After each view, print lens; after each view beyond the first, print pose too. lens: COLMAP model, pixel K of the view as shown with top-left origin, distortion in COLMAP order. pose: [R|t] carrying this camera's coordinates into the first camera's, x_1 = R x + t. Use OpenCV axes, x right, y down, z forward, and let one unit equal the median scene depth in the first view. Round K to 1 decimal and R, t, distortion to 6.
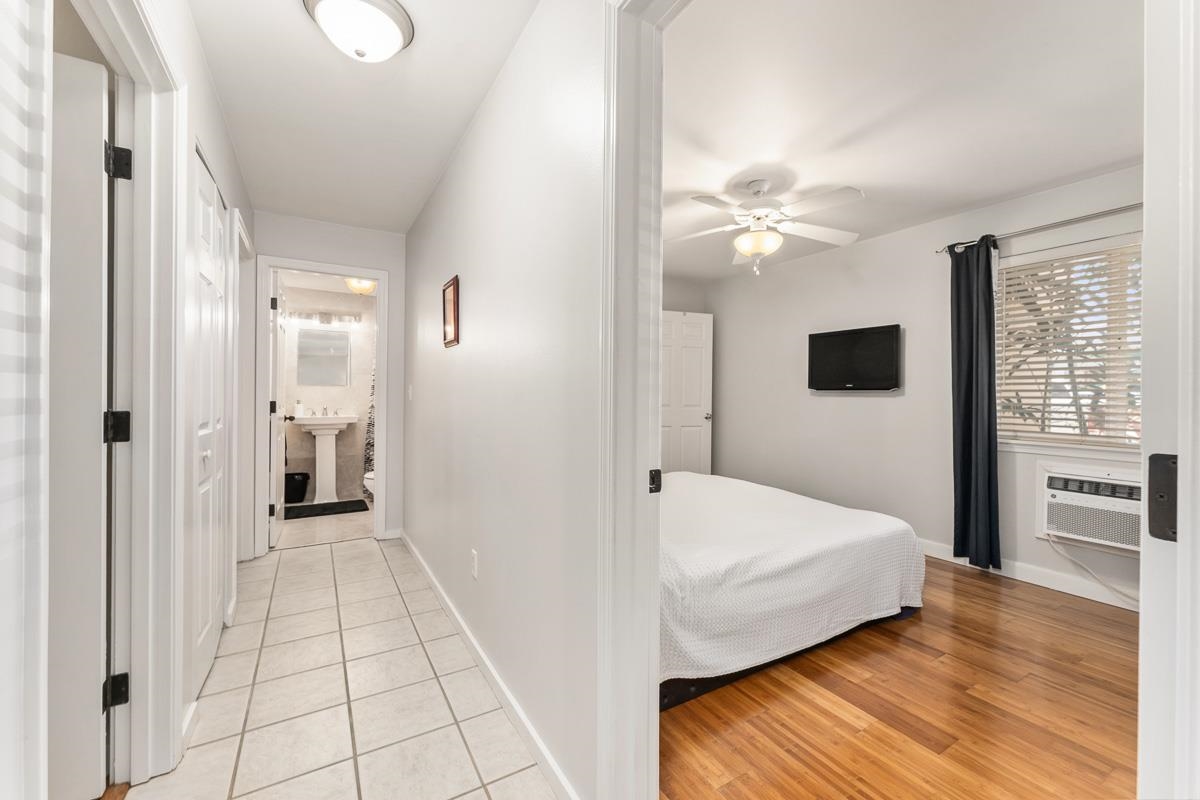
lens RADIAL K [[482.5, 0, 611.3], [0, 482.5, 396.1], [0, 0, 1]] dist [-0.001836, -0.000623]
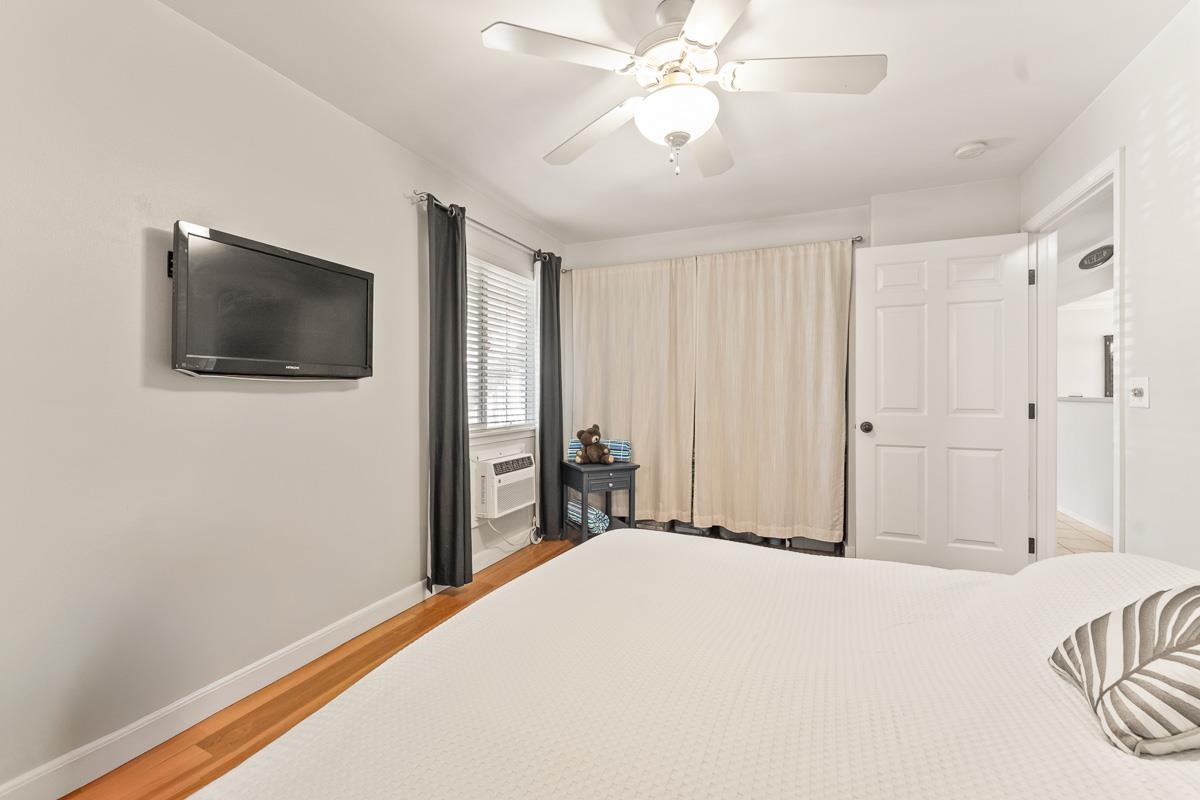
lens RADIAL K [[482.5, 0, 592.3], [0, 482.5, 395.9], [0, 0, 1]] dist [-0.001836, -0.000623]
pose [[-0.561398, -0.010423, 0.827480, -0.097361], [-0.006790, 0.999945, 0.007989, 0.003348], [-0.827518, -0.001134, -0.561438, 1.302964]]
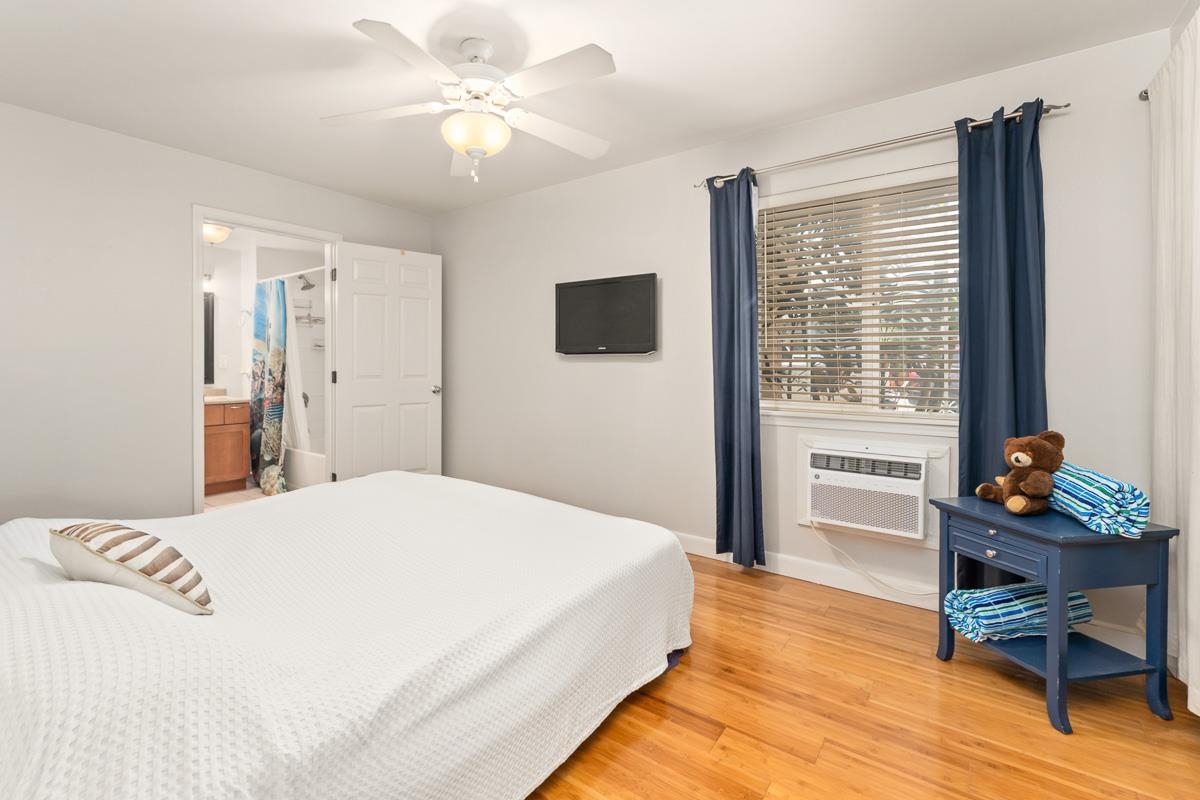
lens RADIAL K [[482.5, 0, 596.8], [0, 482.5, 361.2], [0, 0, 1]] dist [-0.001836, -0.000623]
pose [[0.905959, -0.009784, 0.423253, 0.184776], [0.010201, 0.999947, 0.001279, -0.001607], [-0.423243, 0.003159, 0.906011, 0.351899]]
